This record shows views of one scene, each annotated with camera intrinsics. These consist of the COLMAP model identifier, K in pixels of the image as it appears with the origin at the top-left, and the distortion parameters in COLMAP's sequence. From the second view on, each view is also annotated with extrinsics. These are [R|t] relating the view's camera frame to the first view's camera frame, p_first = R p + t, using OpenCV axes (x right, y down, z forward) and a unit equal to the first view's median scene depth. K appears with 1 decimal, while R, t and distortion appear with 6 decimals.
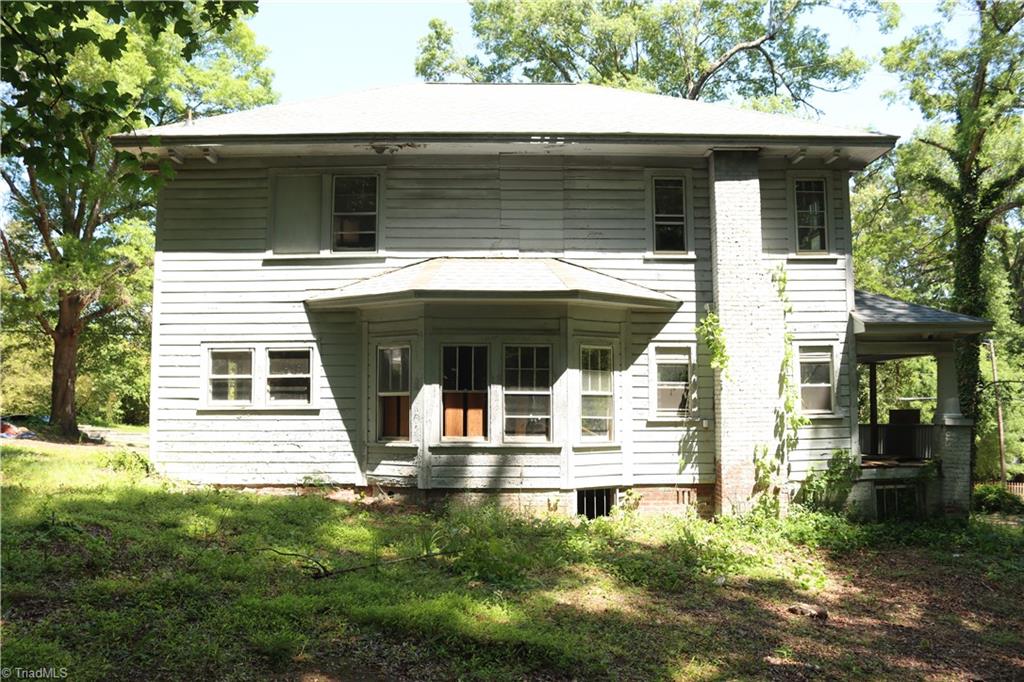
lens RADIAL K [[840.4, 0, 512.0], [0, 840.4, 341.0], [0, 0, 1]] dist [-0.130554, 0.005639]
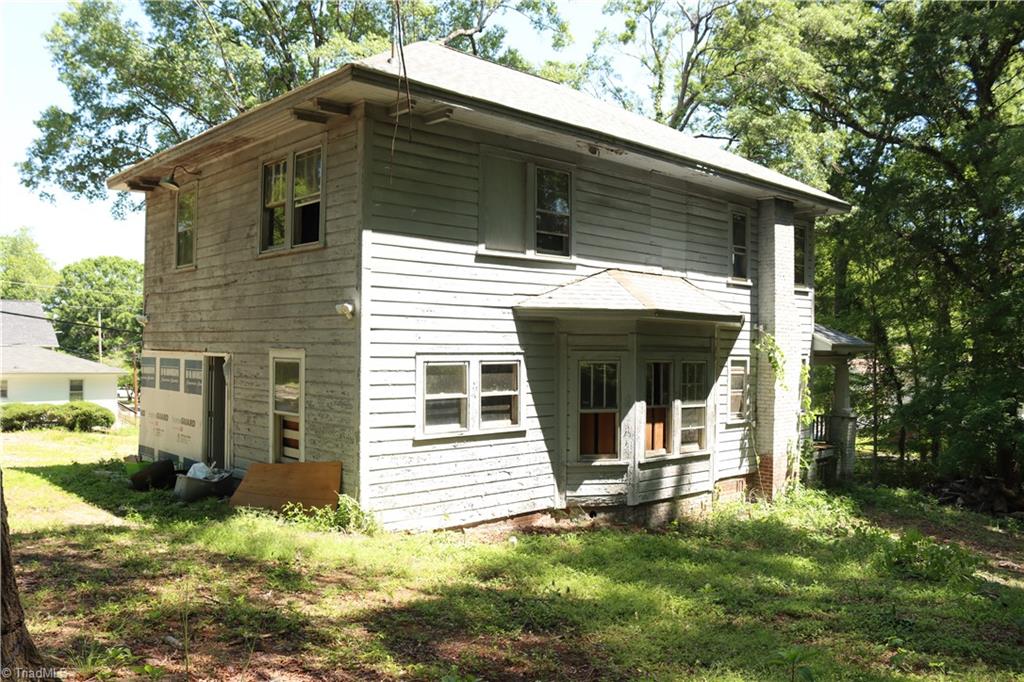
lens RADIAL K [[840.4, 0, 512.0], [0, 840.4, 341.0], [0, 0, 1]] dist [-0.130554, 0.005639]
pose [[0.746191, 0.019011, 0.665460, -0.839147], [-0.067131, 0.996646, 0.046802, -0.054061], [-0.662338, -0.079597, 0.744965, 0.346261]]
